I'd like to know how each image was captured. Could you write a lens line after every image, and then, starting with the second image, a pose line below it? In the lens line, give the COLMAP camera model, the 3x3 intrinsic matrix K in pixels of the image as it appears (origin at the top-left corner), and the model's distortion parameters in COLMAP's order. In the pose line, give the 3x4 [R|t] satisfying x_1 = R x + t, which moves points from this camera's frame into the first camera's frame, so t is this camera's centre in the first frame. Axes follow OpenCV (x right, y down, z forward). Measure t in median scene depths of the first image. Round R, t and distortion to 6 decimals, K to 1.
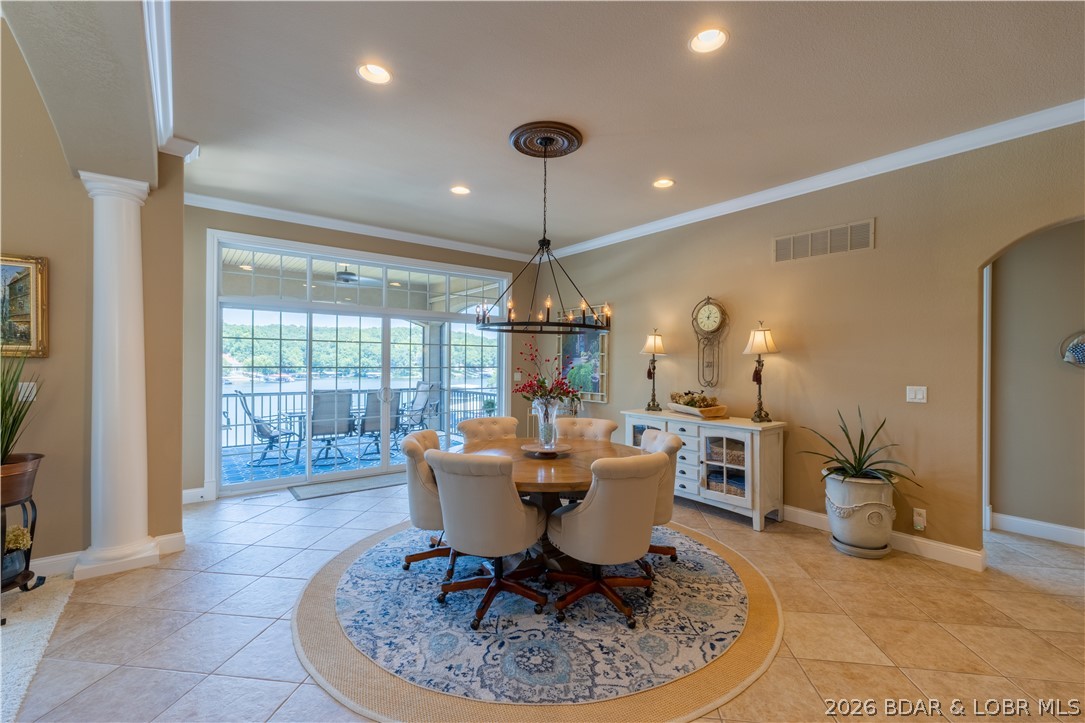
lens RADIAL K [[442.4, 0, 538.3], [0, 442.4, 362.8], [0, 0, 1]] dist [-0.001910, 0.000088]
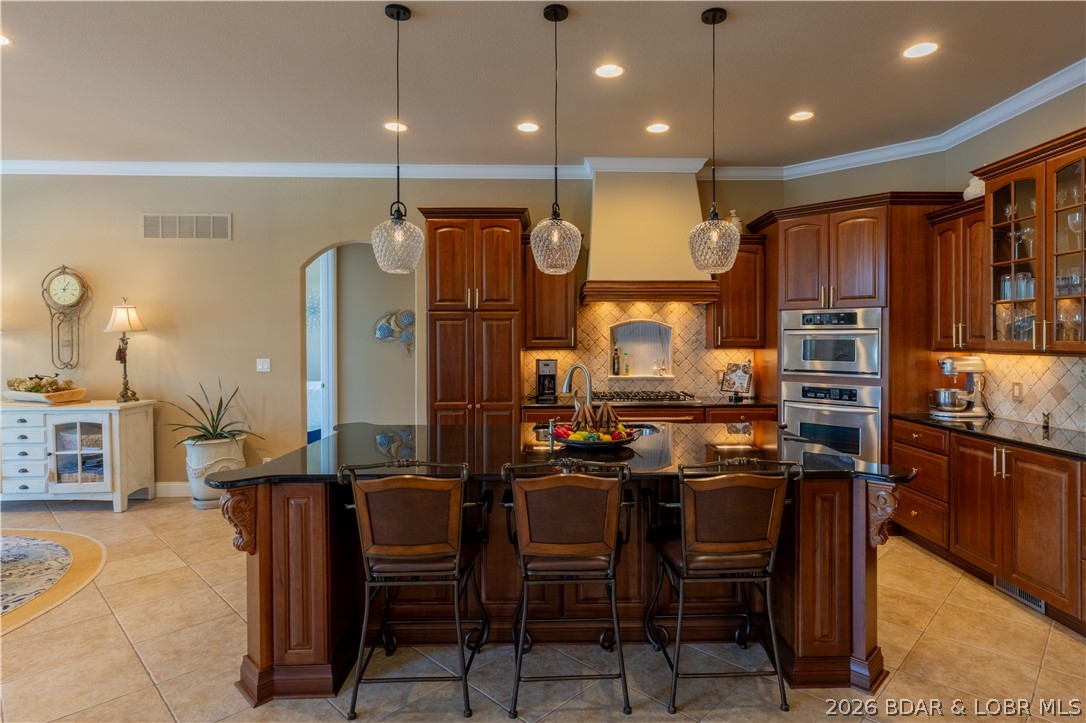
lens RADIAL K [[595.5, 0, 572.4], [0, 595.5, 344.2], [0, 0, 1]] dist [0.006420, 0.002185]
pose [[0.587595, -0.017825, 0.808959, 0.019681], [0.007617, 0.999835, 0.016498, -0.007365], [-0.809120, -0.003532, 0.587633, -0.587601]]
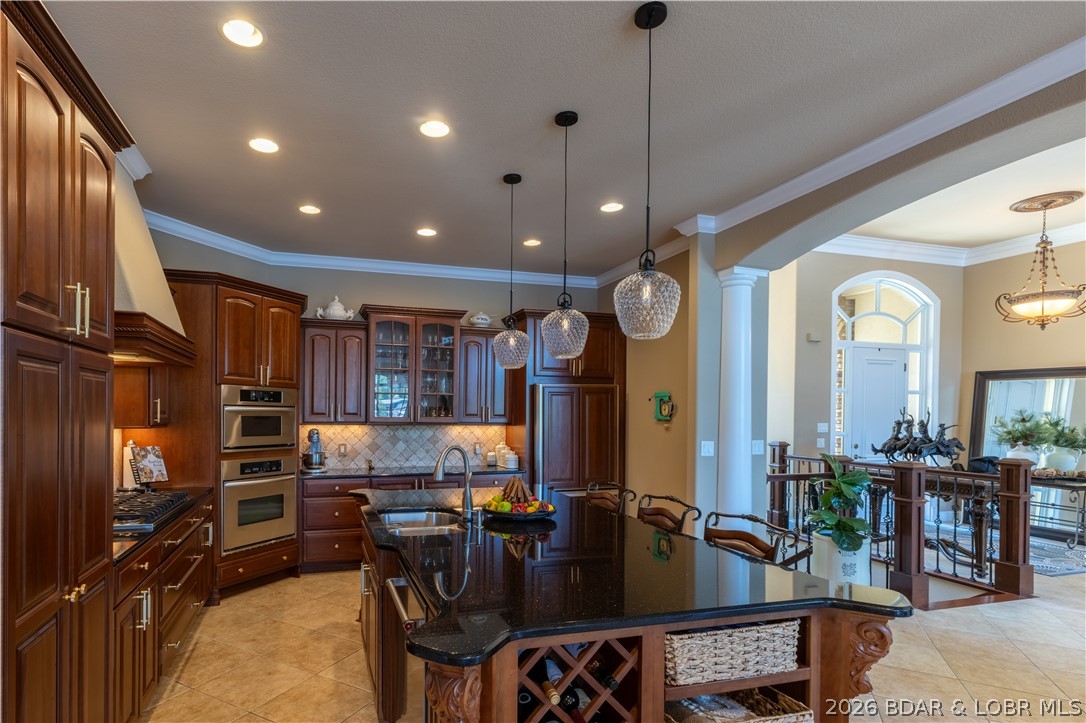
lens RADIAL K [[539.4, 0, 459.6], [0, 539.4, 411.2], [0, 0, 1]] dist [-0.011303, -0.000659]
pose [[-0.921631, -0.012995, 0.387849, 0.471576], [-0.014730, 0.999890, -0.001501, -0.006928], [-0.387787, -0.007097, -0.921722, 0.617459]]
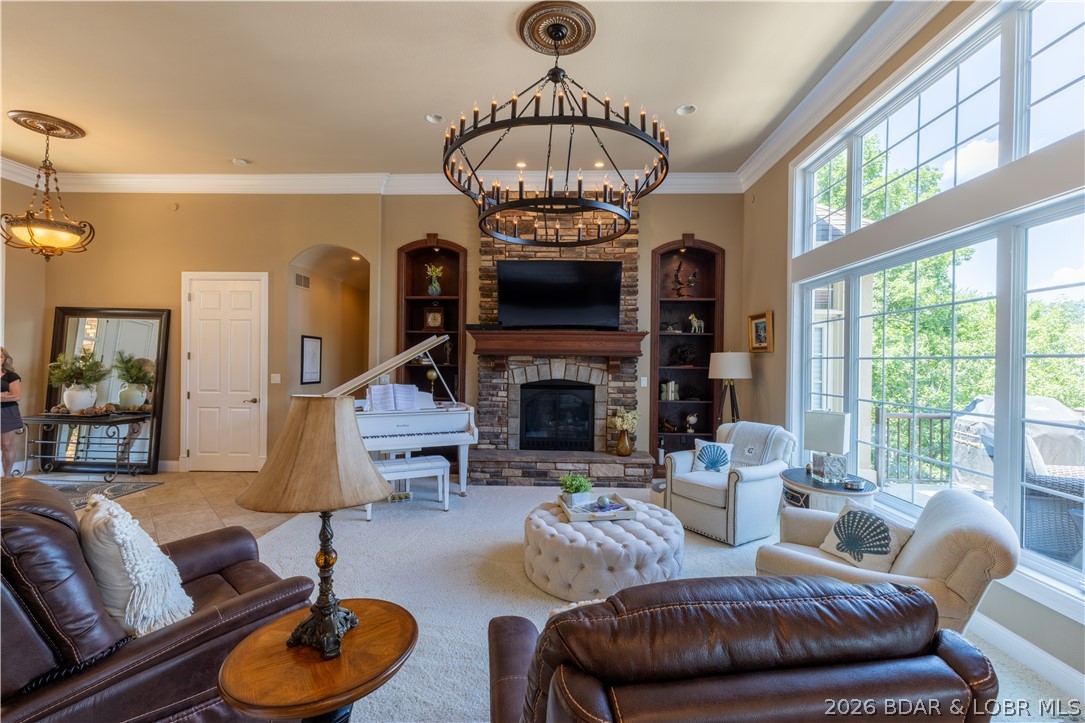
lens RADIAL K [[470.9, 0, 553.3], [0, 470.9, 360.6], [0, 0, 1]] dist [0.004077, 0.001107]
pose [[-0.628051, -0.012281, -0.778075, -0.323570], [-0.011991, 0.999909, -0.006103, -0.008176], [0.778079, 0.005497, -0.628142, 0.434594]]
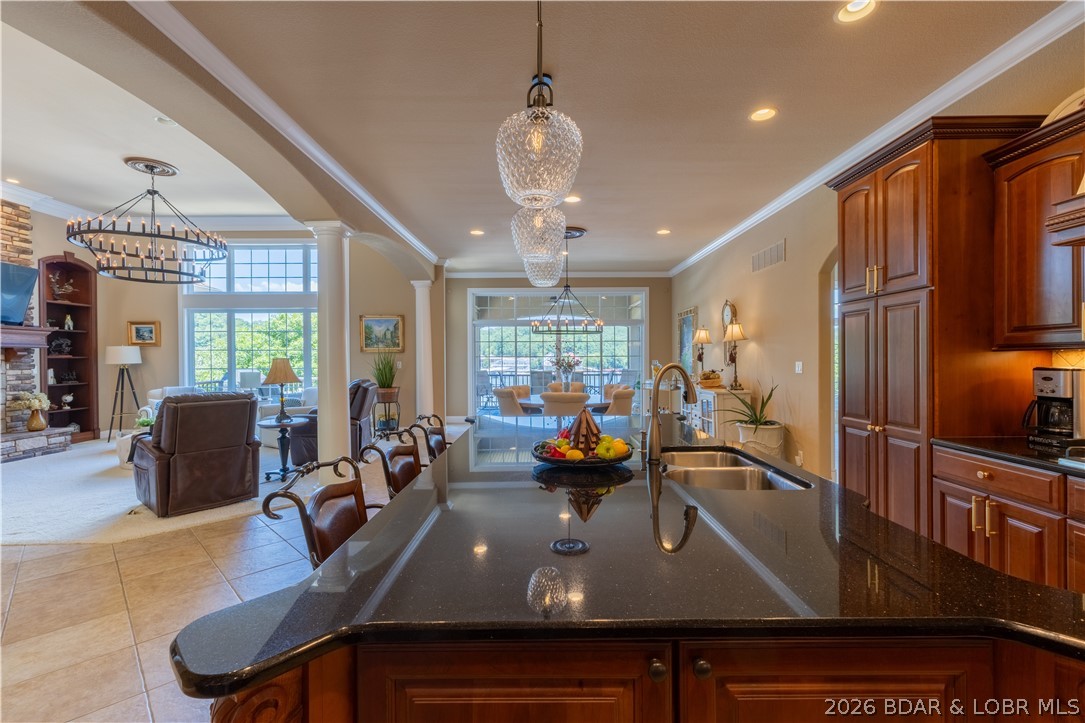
lens RADIAL K [[470.9, 0, 545.5], [0, 470.9, 362.4], [0, 0, 1]] dist [0.004077, 0.001107]
pose [[0.796908, -0.006131, -0.604069, 0.964344], [0.011578, 0.999920, 0.005124, 0.033174], [0.603989, -0.011077, 0.796915, -0.563586]]
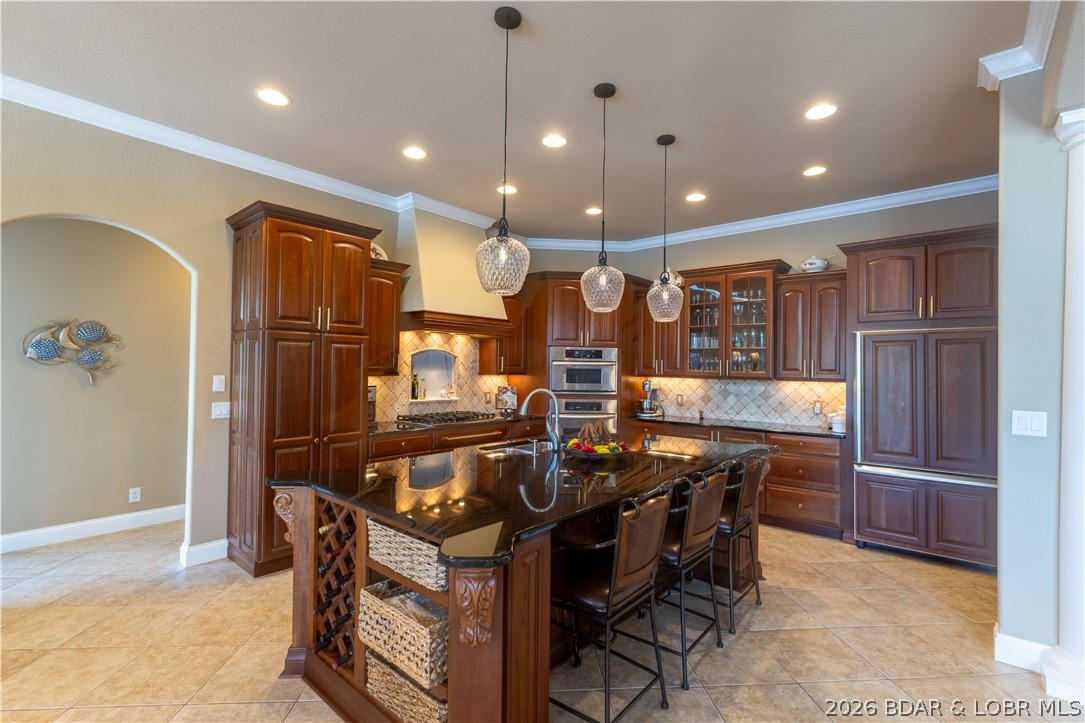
lens RADIAL K [[485.1, 0, 544.3], [0, 485.1, 358.3], [0, 0, 1]] dist [-0.002911, 0.003003]
pose [[-0.200149, 0.004837, 0.979754, -0.055750], [-0.015380, 0.999849, -0.008078, -0.009114], [-0.979645, -0.016685, -0.200044, 0.107016]]
